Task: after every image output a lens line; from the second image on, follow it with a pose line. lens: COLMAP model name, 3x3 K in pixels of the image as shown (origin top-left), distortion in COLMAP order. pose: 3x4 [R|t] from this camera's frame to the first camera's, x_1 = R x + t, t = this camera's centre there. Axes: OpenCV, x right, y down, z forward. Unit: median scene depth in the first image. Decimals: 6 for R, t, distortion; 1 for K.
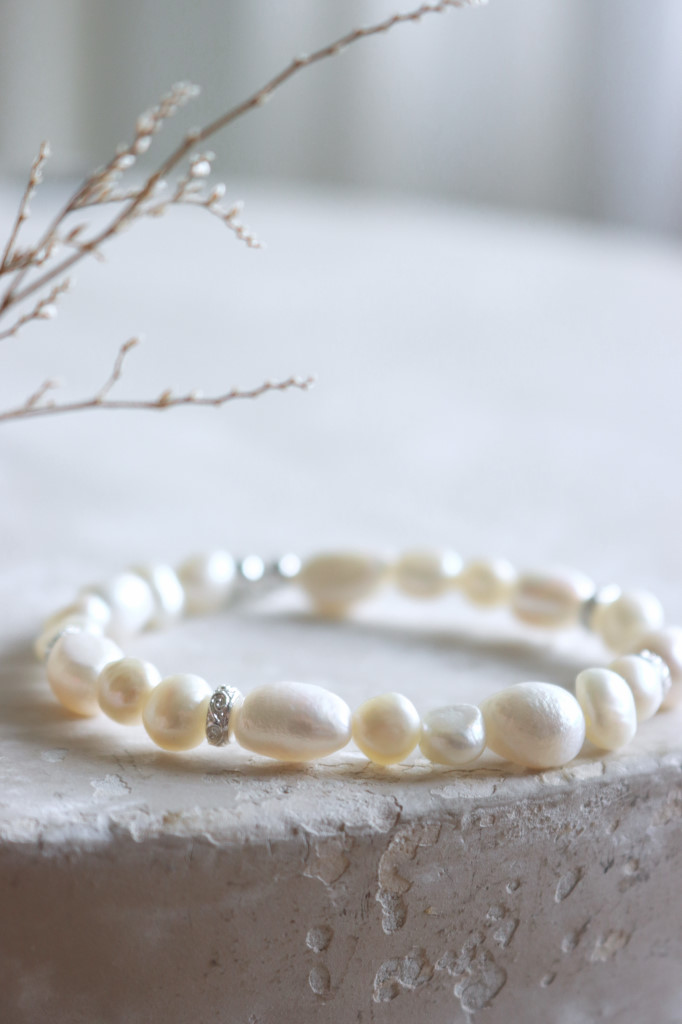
lens RADIAL K [[2508.0, 0, 341.6], [0, 2508.0, 513.9], [0, 0, 1]] dist [0.028669, 0.000000]
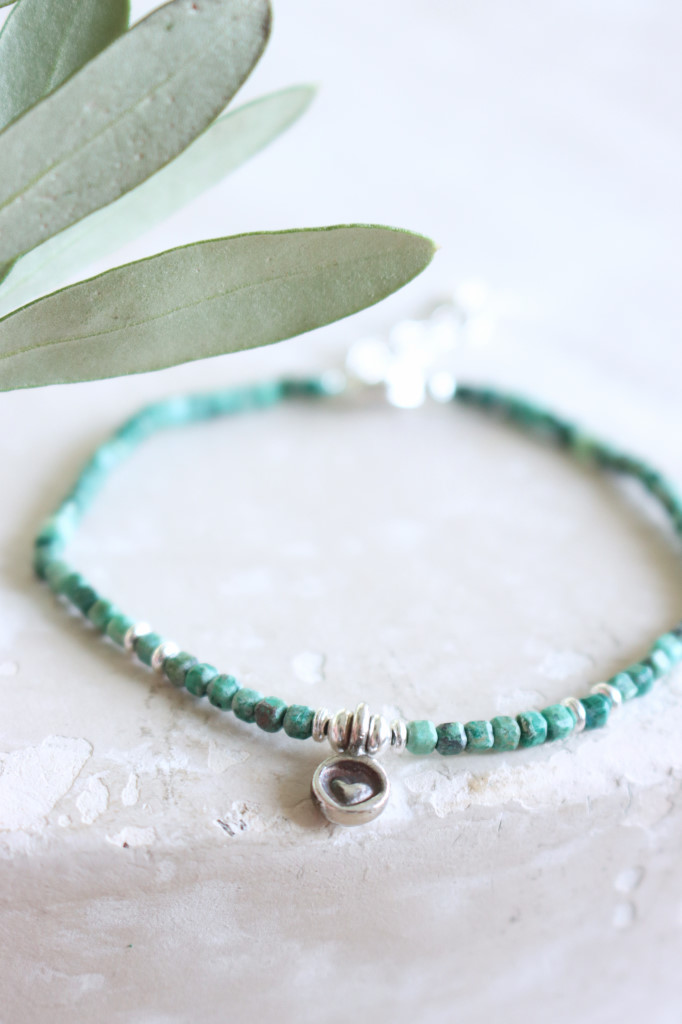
lens RADIAL K [[2508.0, 0, 336.7], [0, 2508.0, 511.4], [0, 0, 1]] dist [0.028669, 0.000000]
pose [[0.999058, -0.010918, 0.041995, -0.144042], [-0.003138, 0.947113, 0.320884, -0.224530], [-0.043277, -0.320713, 0.946187, 0.234948]]
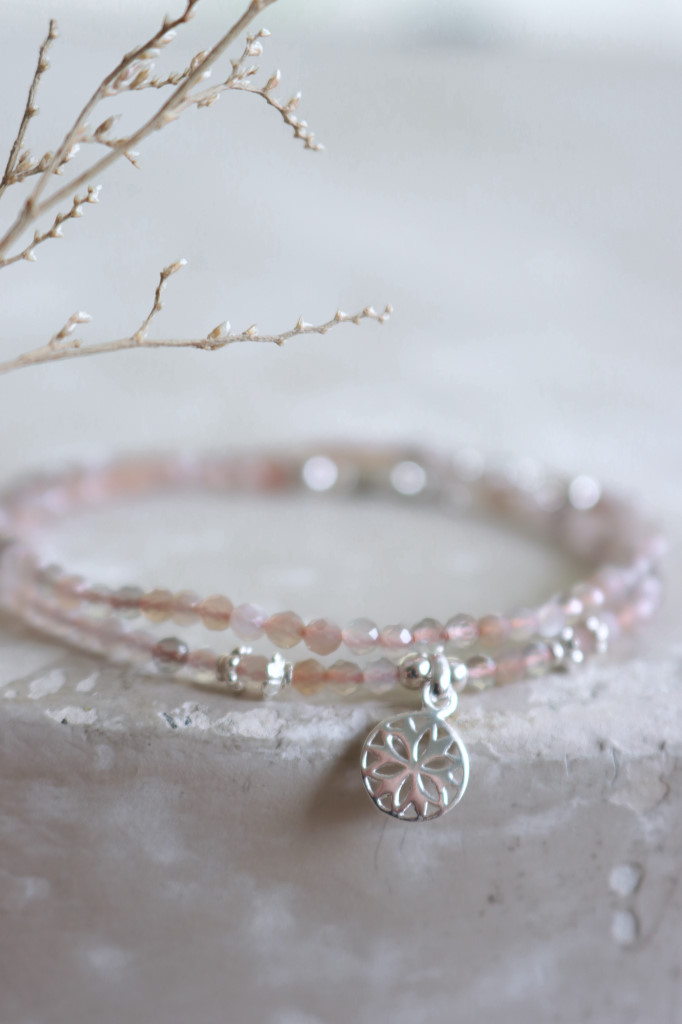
lens RADIAL K [[2010.9, 0, 348.3], [0, 2010.9, 508.7], [0, 0, 1]] dist [-0.007796, 0.000000]
pose [[0.979796, 0.052277, -0.193046, 0.021649], [-0.042379, 0.997584, 0.055052, 0.019389], [0.195457, -0.045759, 0.979644, 0.357432]]
